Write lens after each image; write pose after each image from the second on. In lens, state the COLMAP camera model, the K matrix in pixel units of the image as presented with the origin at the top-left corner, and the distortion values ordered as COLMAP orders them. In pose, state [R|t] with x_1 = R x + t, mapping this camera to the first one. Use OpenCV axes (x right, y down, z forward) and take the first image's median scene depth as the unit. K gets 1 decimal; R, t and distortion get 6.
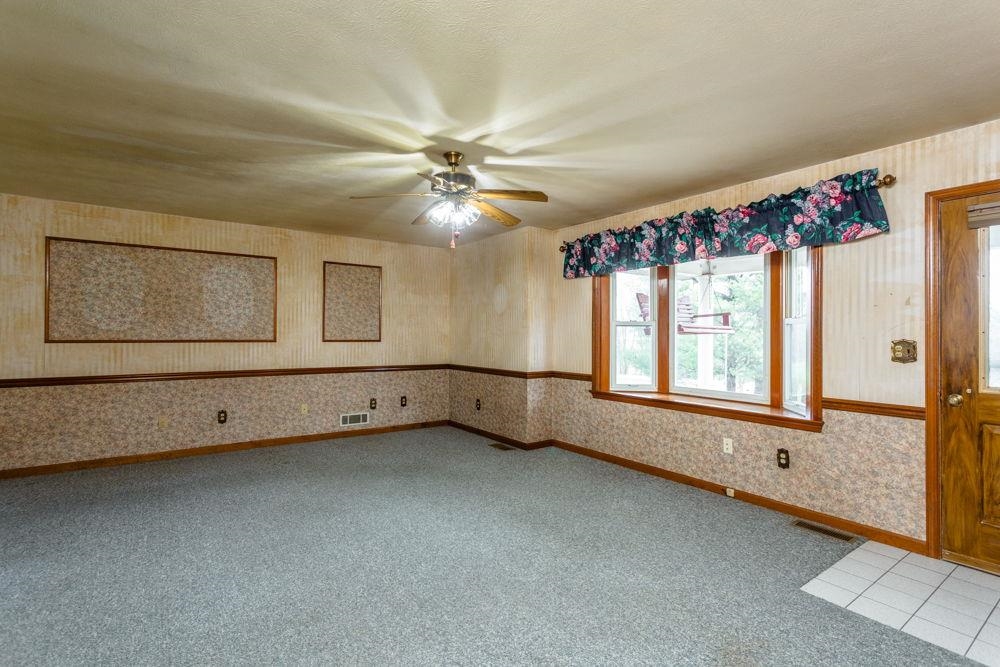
lens RADIAL K [[468.8, 0, 518.4], [0, 468.8, 327.4], [0, 0, 1]] dist [-0.000641, 0.001025]
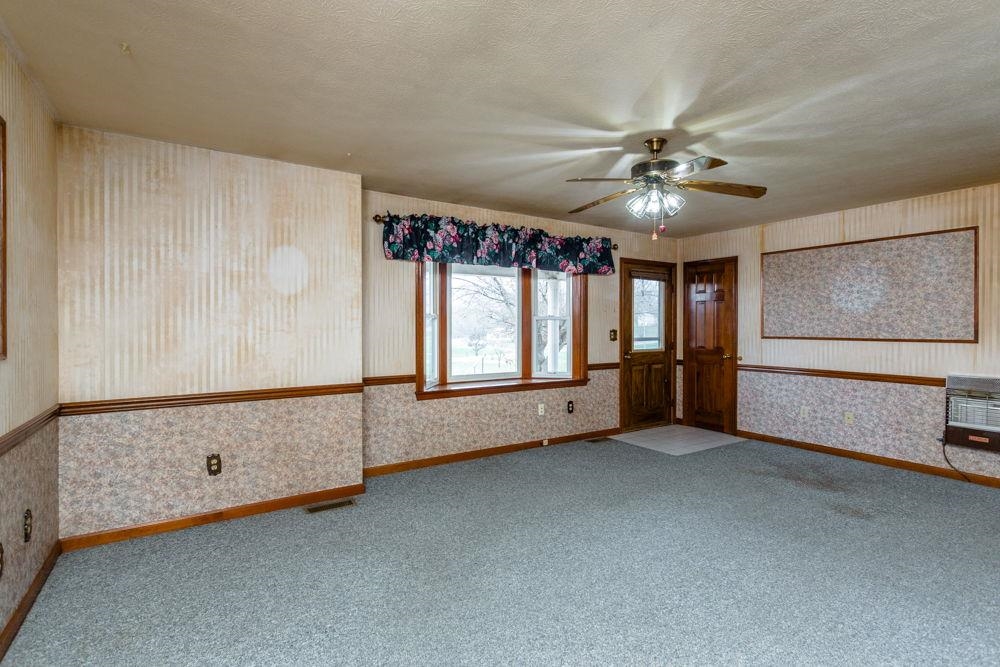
lens RADIAL K [[468.8, 0, 504.1], [0, 468.8, 325.4], [0, 0, 1]] dist [-0.000641, 0.001025]
pose [[0.085871, -0.003544, 0.996300, -0.880039], [-0.009634, 0.999944, 0.004387, 0.004826], [-0.996260, -0.009975, 0.085832, 0.962564]]
